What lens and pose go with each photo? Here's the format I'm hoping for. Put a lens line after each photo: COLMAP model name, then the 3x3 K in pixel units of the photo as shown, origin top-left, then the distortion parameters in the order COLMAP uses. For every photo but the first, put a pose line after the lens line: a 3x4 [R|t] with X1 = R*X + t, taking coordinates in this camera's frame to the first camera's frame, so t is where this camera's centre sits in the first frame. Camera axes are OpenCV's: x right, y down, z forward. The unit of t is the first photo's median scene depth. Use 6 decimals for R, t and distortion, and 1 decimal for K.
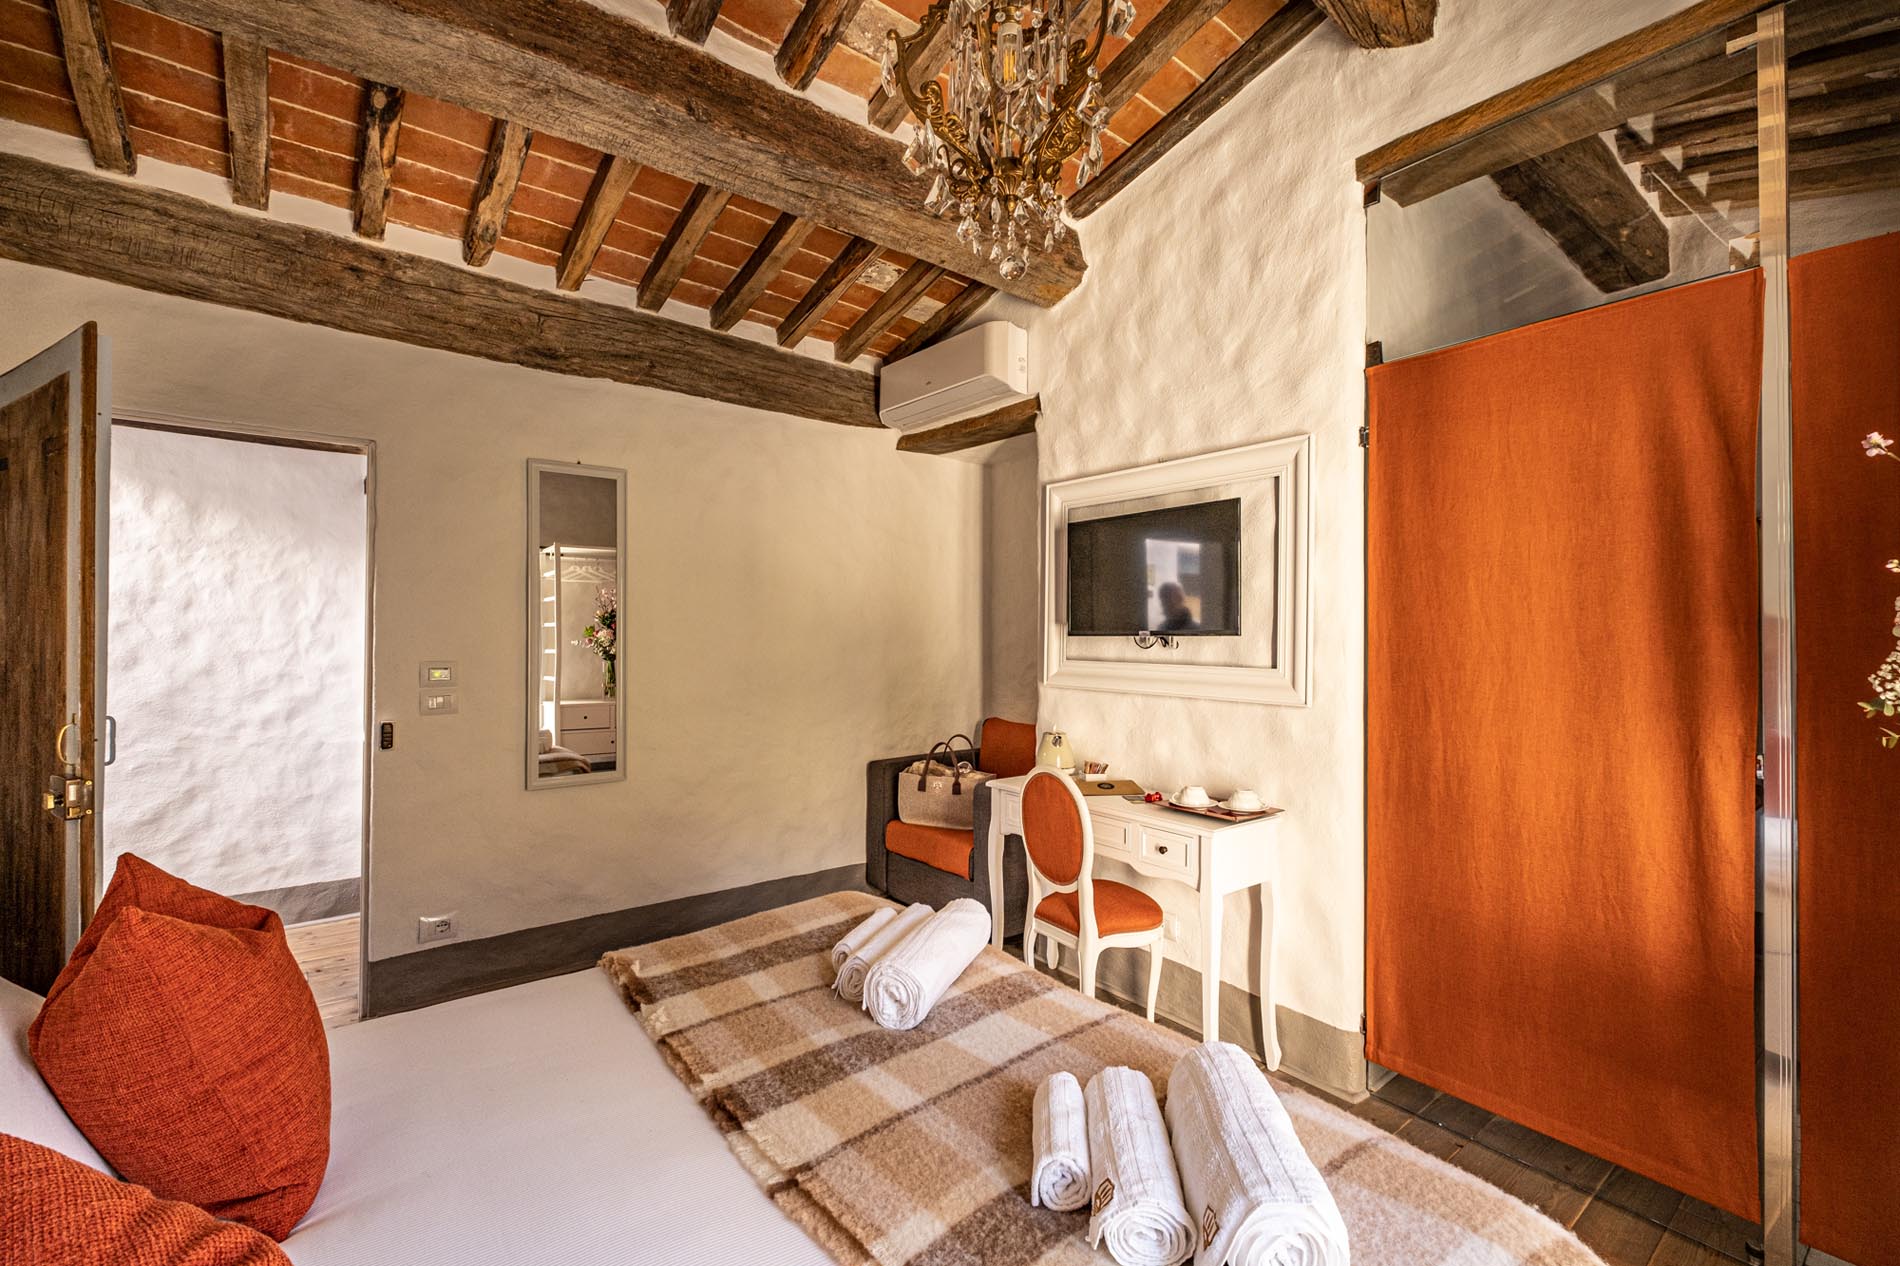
lens RADIAL K [[820.4, 0, 950.0], [0, 820.4, 633.0], [0, 0, 1]] dist [0.015308, -0.013671]
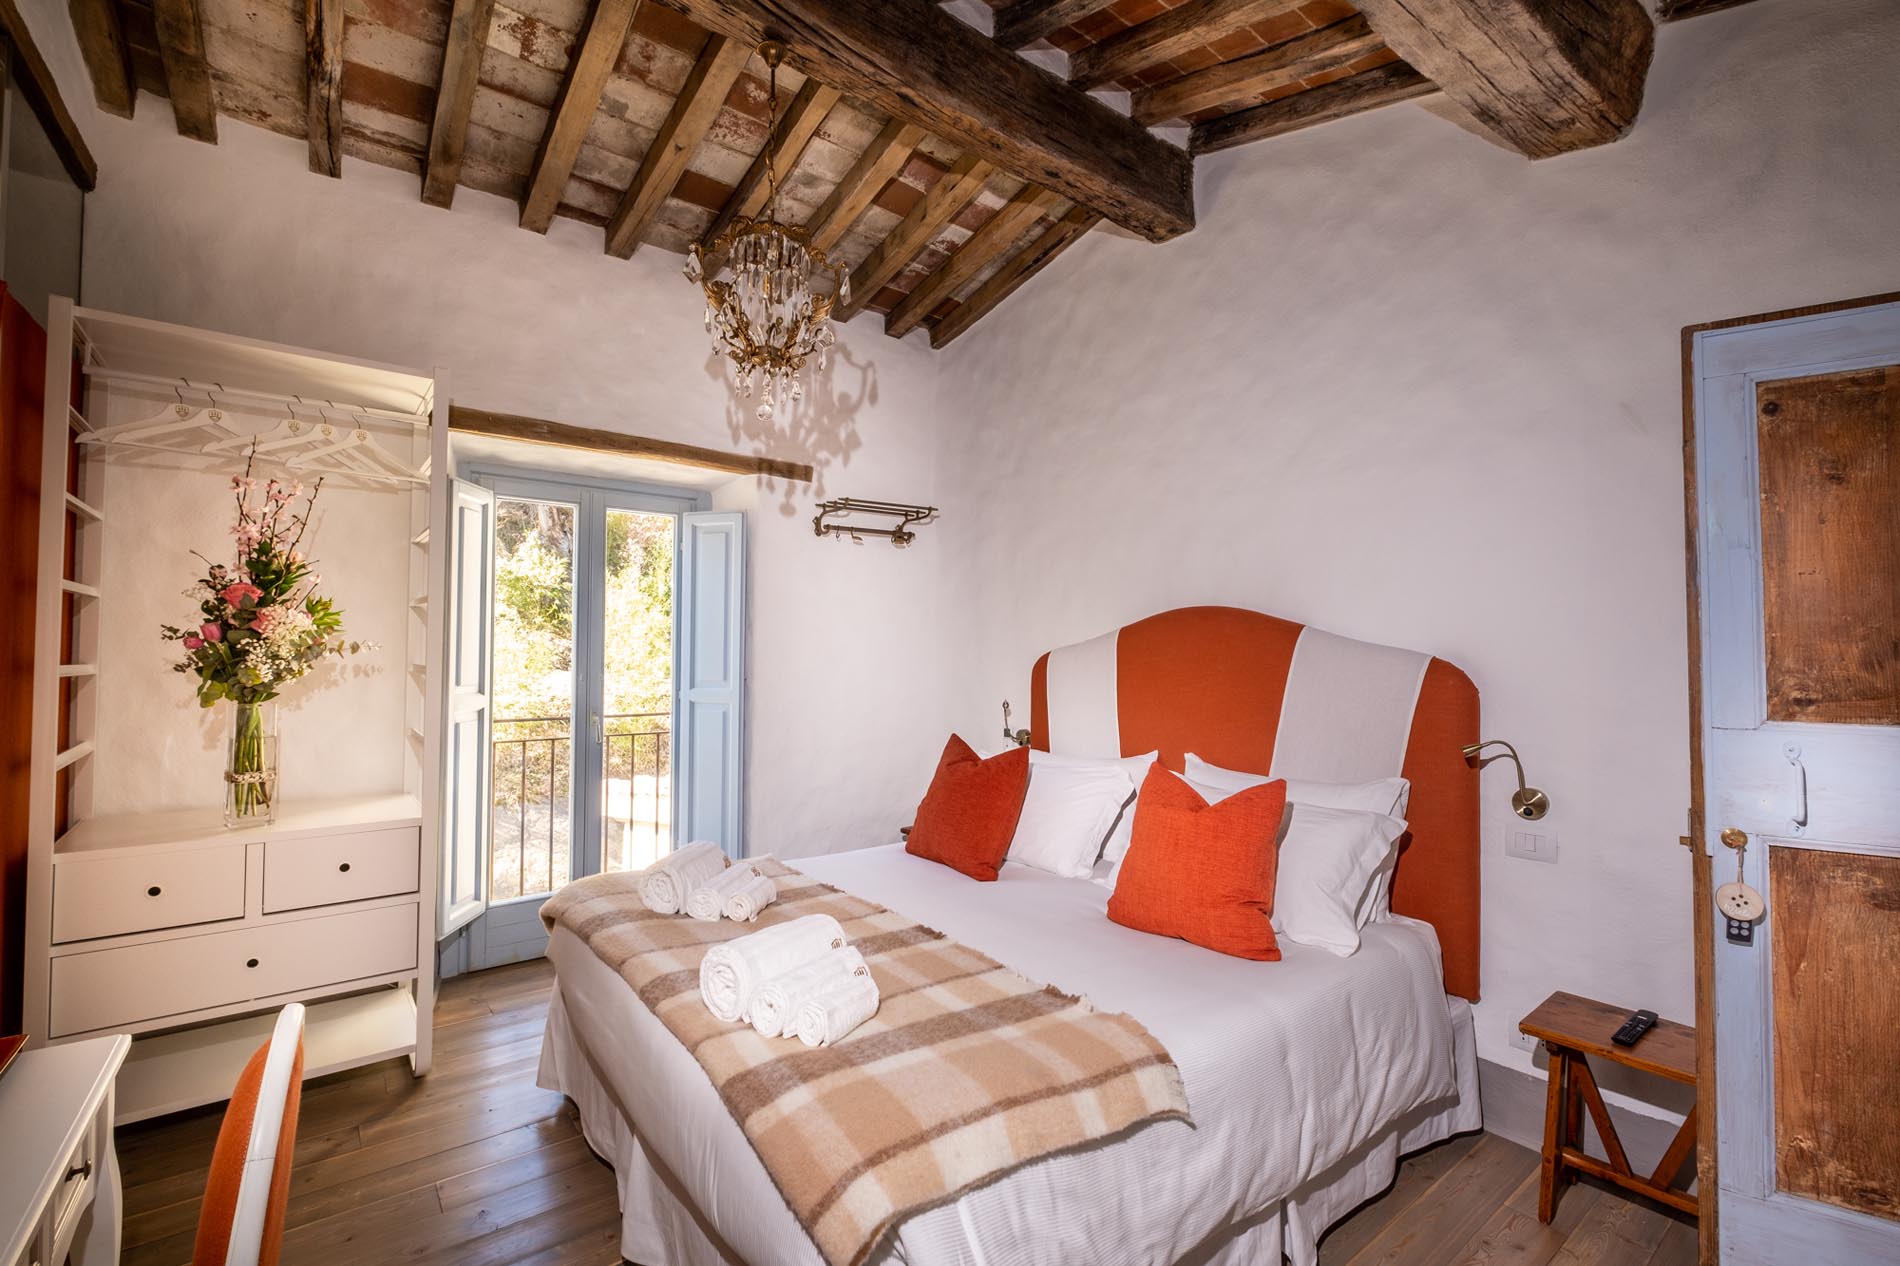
lens RADIAL K [[820.4, 0, 950.0], [0, 820.4, 633.0], [0, 0, 1]] dist [0.015308, -0.013671]
pose [[-0.999901, -0.014049, -0.001092, -0.143915], [-0.014022, 0.999659, -0.022027, 0.003409], [0.001401, -0.022010, -0.999757, 1.287611]]
